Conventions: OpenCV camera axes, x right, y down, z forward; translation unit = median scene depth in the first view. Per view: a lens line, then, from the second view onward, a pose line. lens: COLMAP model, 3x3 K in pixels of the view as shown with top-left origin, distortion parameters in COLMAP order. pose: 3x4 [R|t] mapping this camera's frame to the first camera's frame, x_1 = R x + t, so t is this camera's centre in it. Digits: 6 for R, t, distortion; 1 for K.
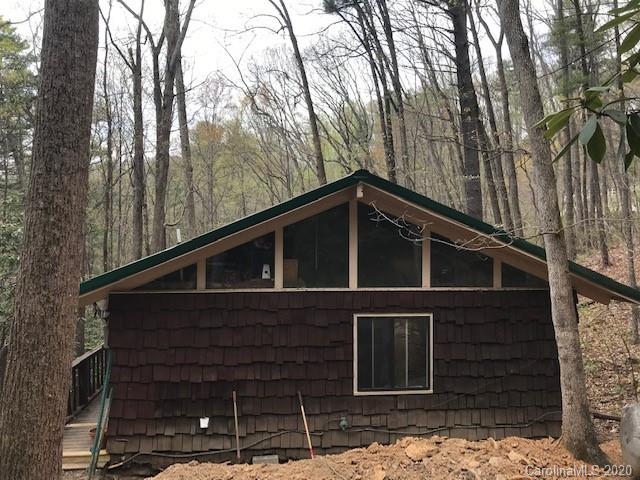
lens RADIAL K [[522.2, 0, 320.0], [0, 522.2, 240.0], [0, 0, 1]] dist [0.042634, -0.002864]
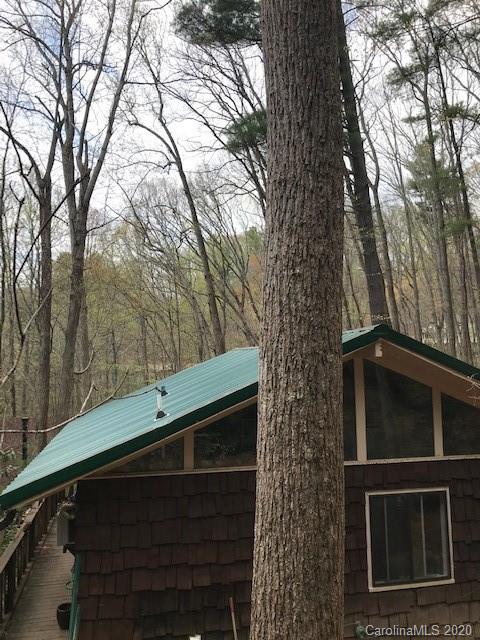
lens RADIAL K [[524.0, 0, 240.0], [0, 524.0, 320.0], [0, 0, 1]] dist [0.012457, 0.007321]
pose [[0.992326, 0.001329, 0.123643, -0.243139], [0.010663, 0.995298, -0.096272, -0.057251], [-0.123189, 0.096851, 0.987646, 0.151744]]
